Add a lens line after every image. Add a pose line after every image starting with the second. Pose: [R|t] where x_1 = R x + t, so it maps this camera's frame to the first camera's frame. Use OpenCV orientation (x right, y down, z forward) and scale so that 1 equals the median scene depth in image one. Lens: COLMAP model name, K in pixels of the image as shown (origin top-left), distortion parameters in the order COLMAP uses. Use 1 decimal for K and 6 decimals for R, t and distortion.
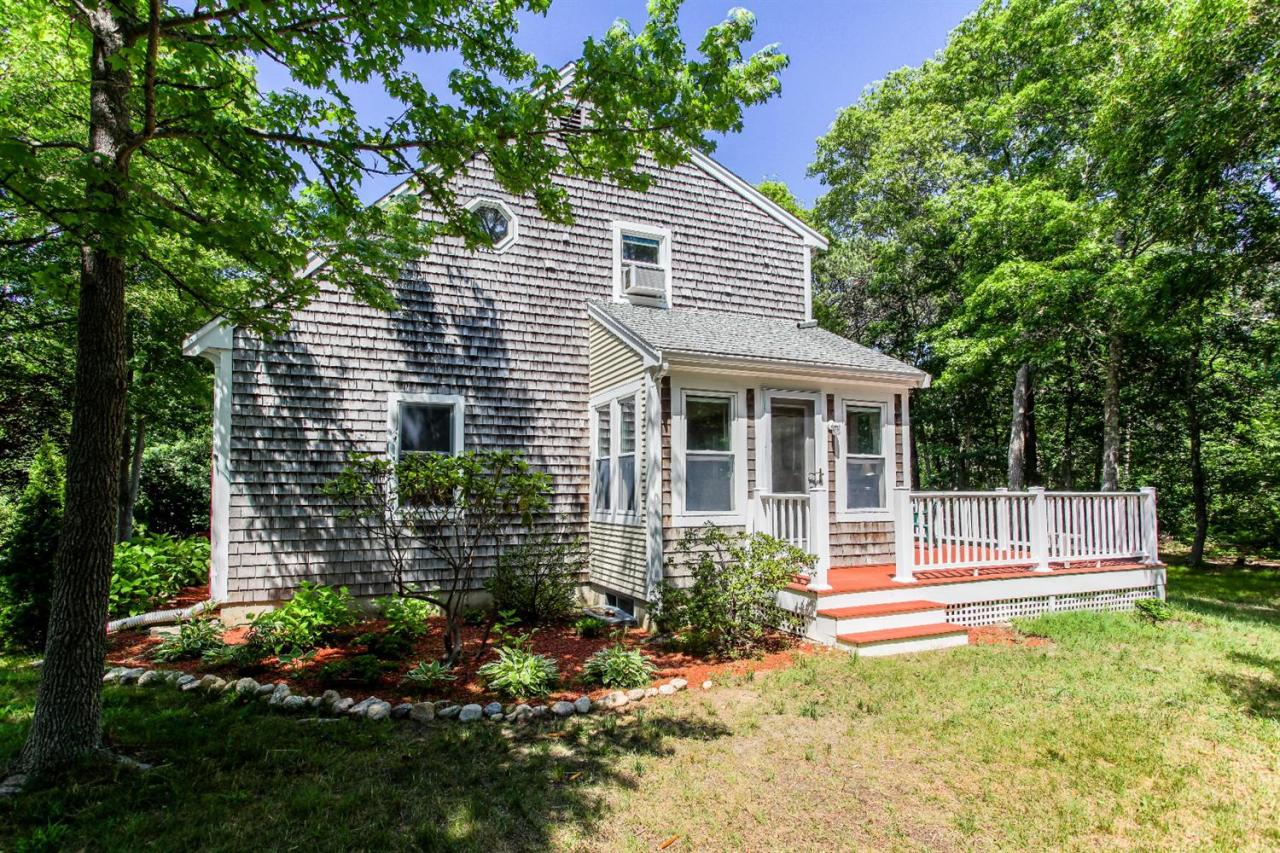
lens RADIAL K [[635.4, 0, 637.0], [0, 635.4, 464.8], [0, 0, 1]] dist [-0.000045, 0.000022]
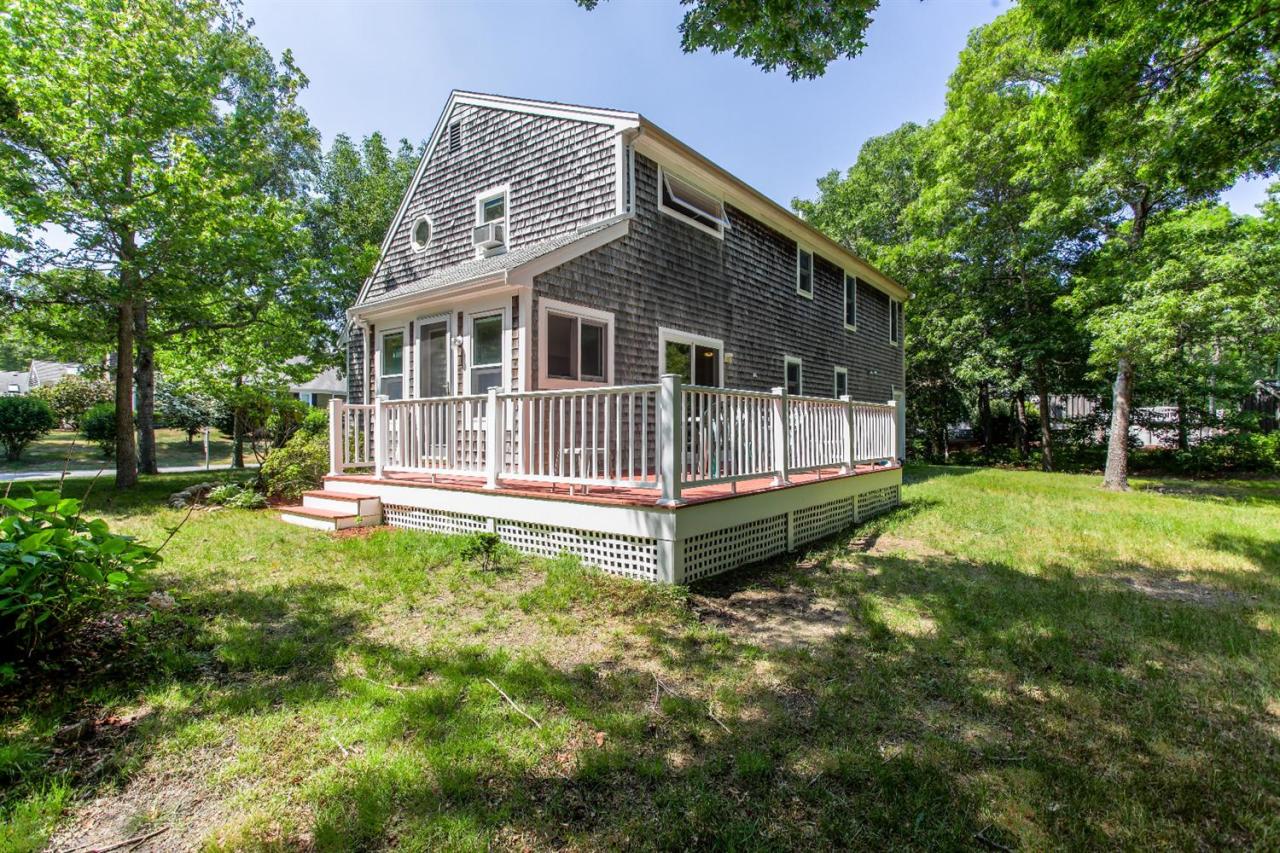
lens RADIAL K [[626.9, 0, 640.0], [0, 626.9, 426.5], [0, 0, 1]] dist [-0.000697, -0.000035]
pose [[0.482132, -0.001573, -0.876097, 1.326001], [0.043607, 0.998802, 0.022204, 0.070567], [0.875013, -0.048909, 0.481623, 0.709702]]
